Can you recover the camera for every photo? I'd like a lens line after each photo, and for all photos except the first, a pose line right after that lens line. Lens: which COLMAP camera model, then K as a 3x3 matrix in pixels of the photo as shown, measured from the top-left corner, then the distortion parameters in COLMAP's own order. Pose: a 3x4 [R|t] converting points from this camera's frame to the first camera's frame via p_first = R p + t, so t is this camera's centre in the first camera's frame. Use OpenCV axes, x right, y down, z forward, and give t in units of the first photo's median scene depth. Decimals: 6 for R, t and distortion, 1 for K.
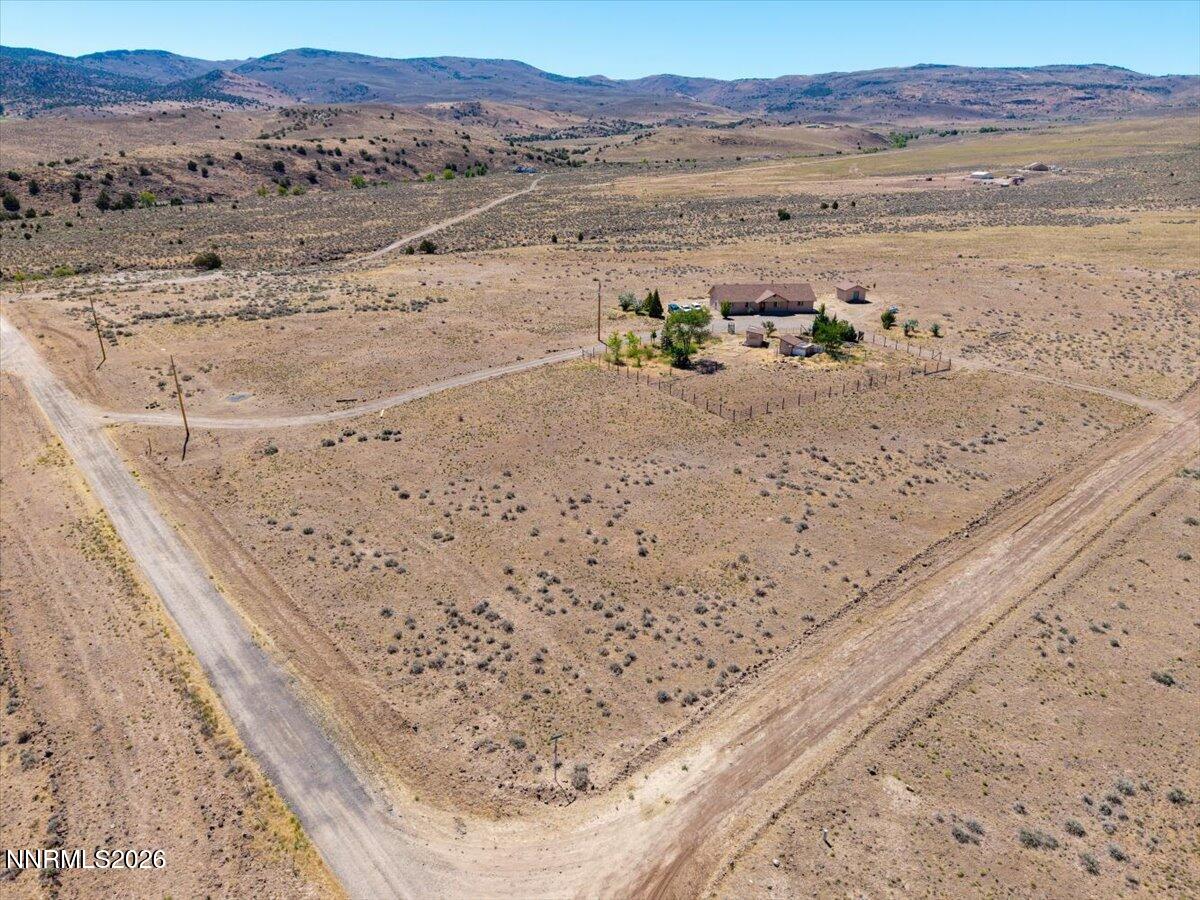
lens RADIAL K [[799.5, 0, 600.0], [0, 799.5, 448.7], [0, 0, 1]] dist [0.020004, -0.020186]
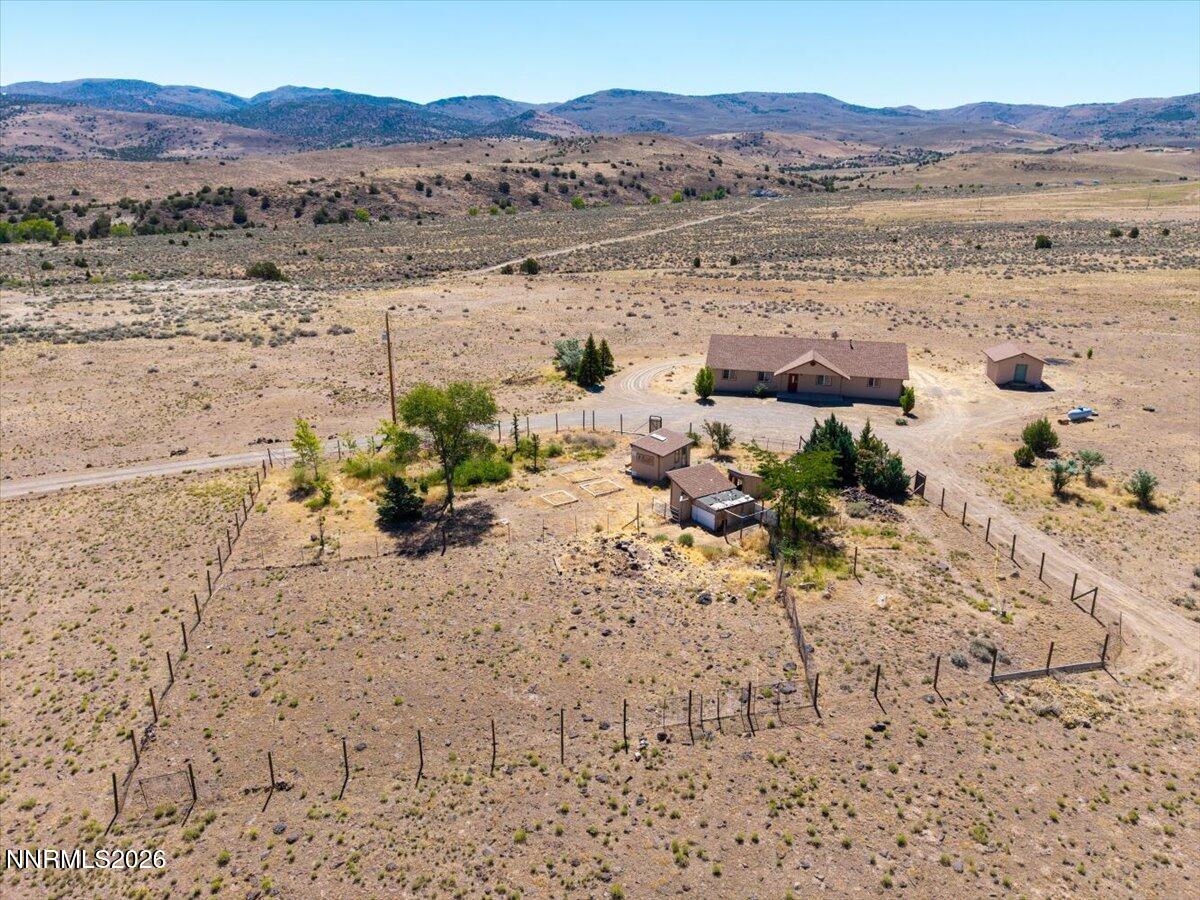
lens RADIAL K [[799.5, 0, 601.9], [0, 799.5, 450.0], [0, 0, 1]] dist [0.020004, -0.020186]
pose [[0.941208, 0.107418, -0.320296, 0.076197], [-0.119272, 0.992706, -0.017565, -0.033060], [0.316073, 0.054734, 0.947155, 0.143513]]
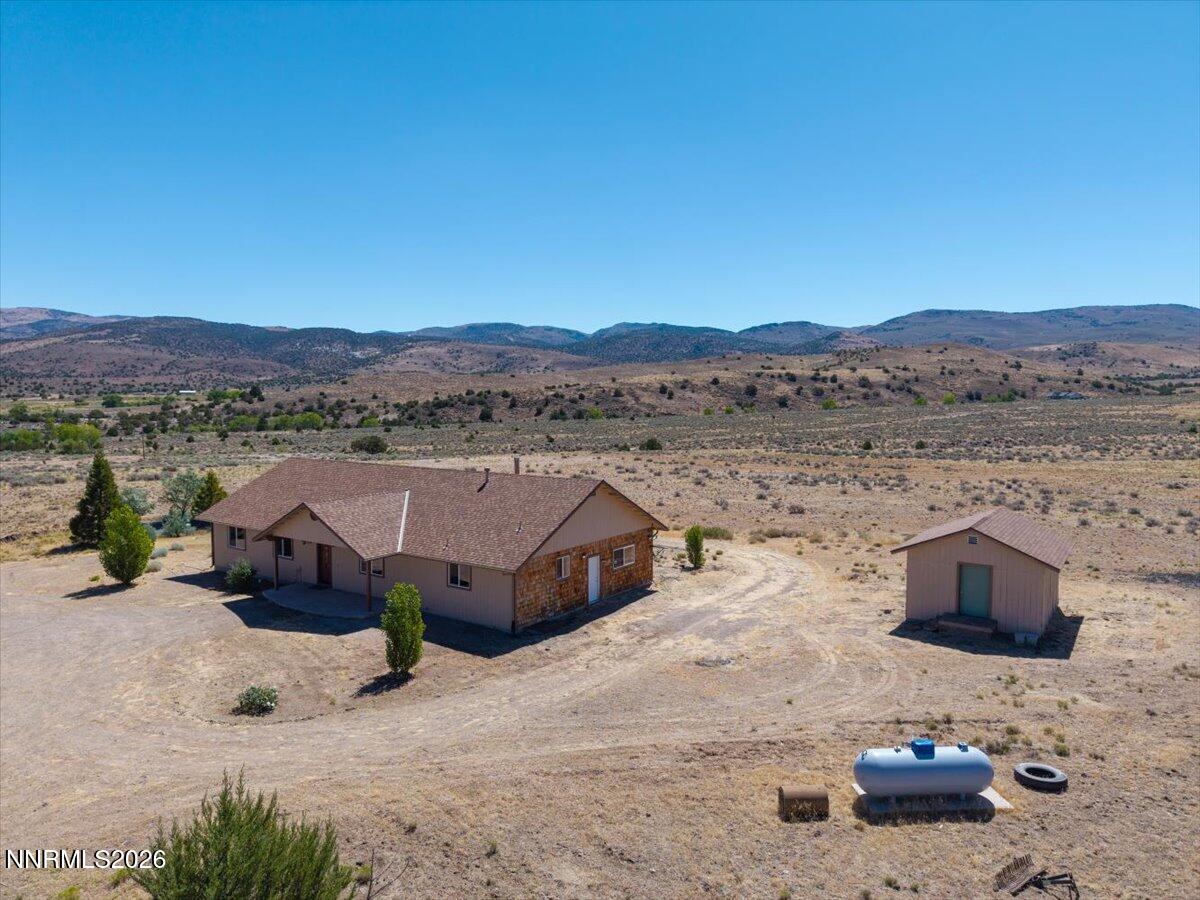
lens RADIAL K [[799.5, 0, 601.1], [0, 799.5, 459.9], [0, 0, 1]] dist [0.020004, -0.020186]
pose [[0.750271, 0.044042, -0.659662, 0.116224], [-0.228623, 0.953505, -0.196366, -0.053066], [0.620343, 0.298142, 0.725456, 0.263702]]
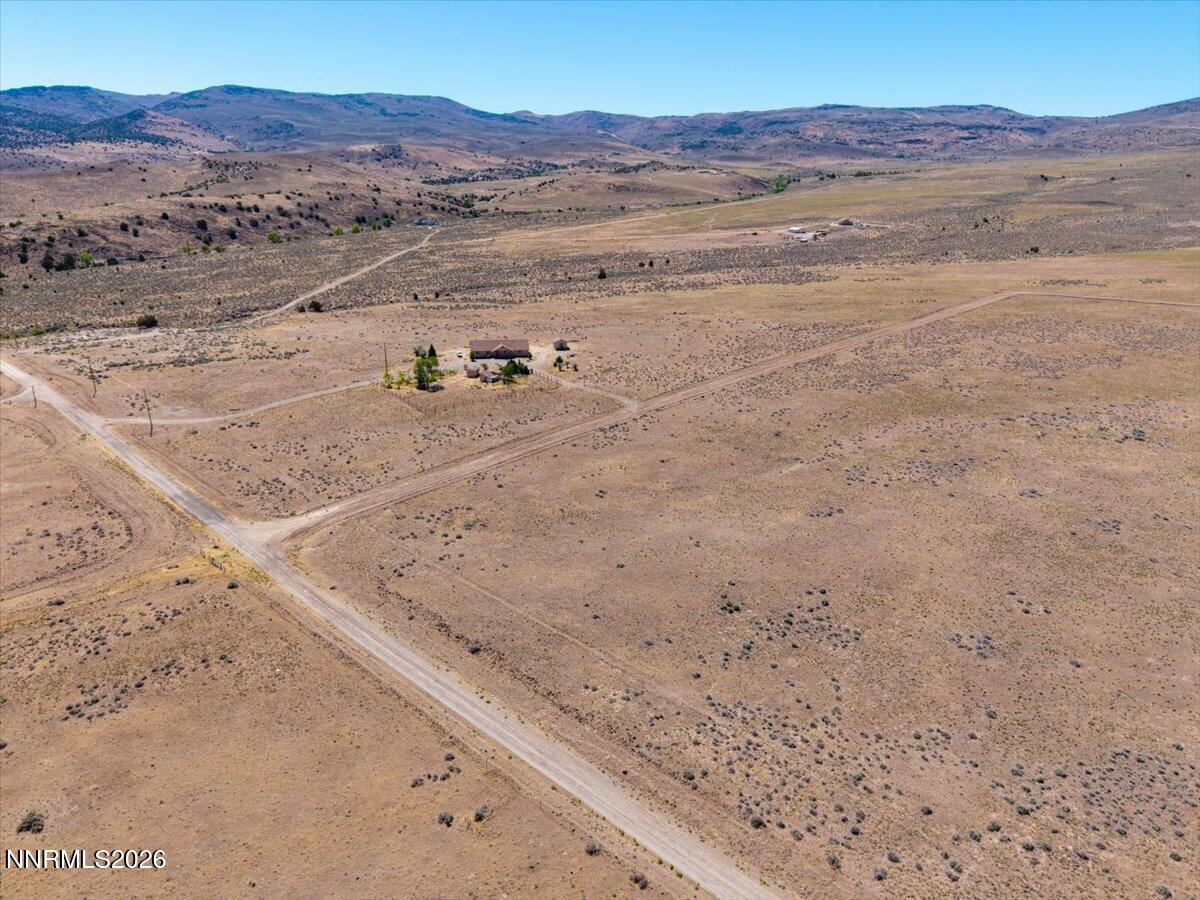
lens RADIAL K [[799.5, 0, 597.0], [0, 799.5, 452.6], [0, 0, 1]] dist [0.020004, -0.020186]
pose [[0.997137, -0.026374, 0.070866, 0.085573], [0.028411, 0.999207, -0.027886, 0.025122], [-0.070074, 0.029819, 0.997096, -0.203523]]
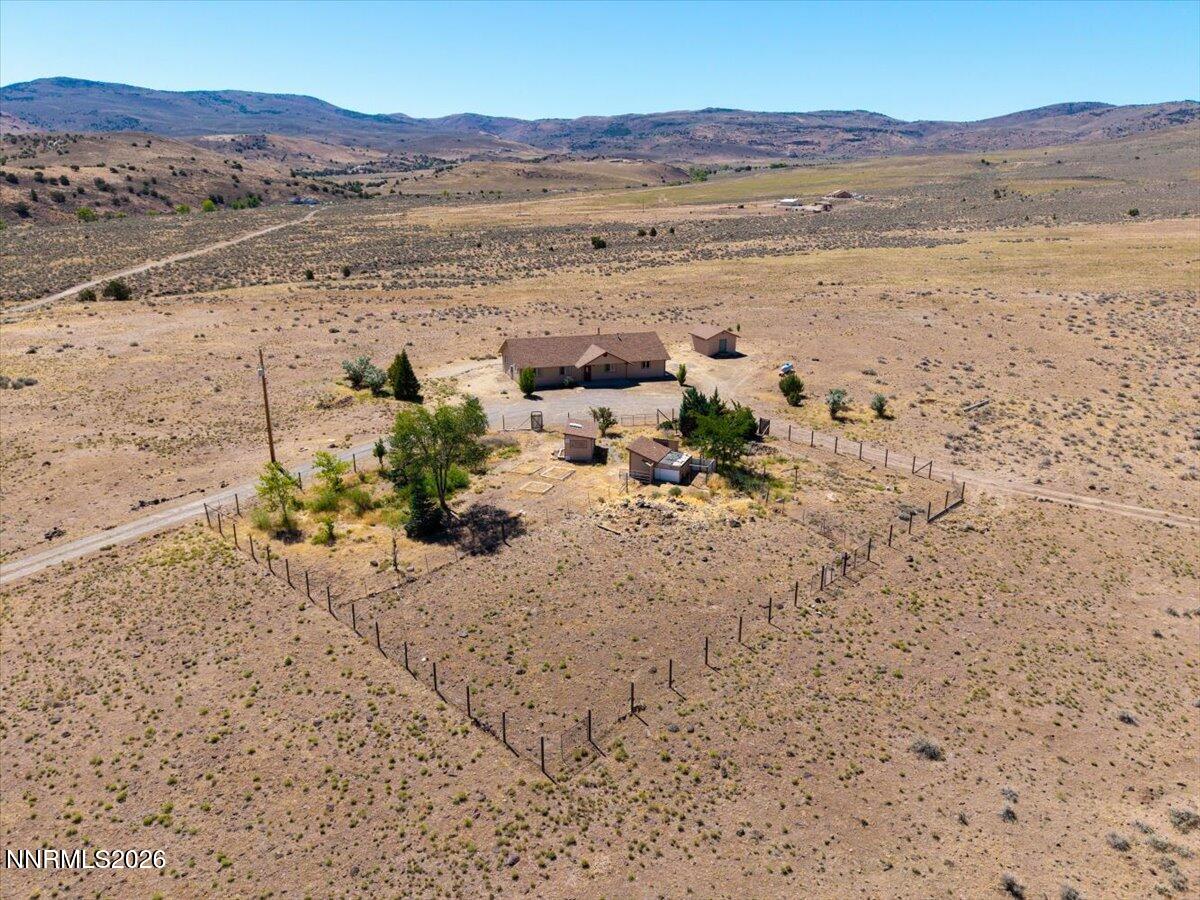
lens RADIAL K [[799.5, 0, 600.9], [0, 799.5, 452.1], [0, 0, 1]] dist [0.020004, -0.020186]
pose [[0.974746, -0.071542, 0.211548, 0.023992], [0.079849, 0.996325, -0.030980, -0.028917], [-0.208554, 0.047090, 0.976876, 0.121297]]
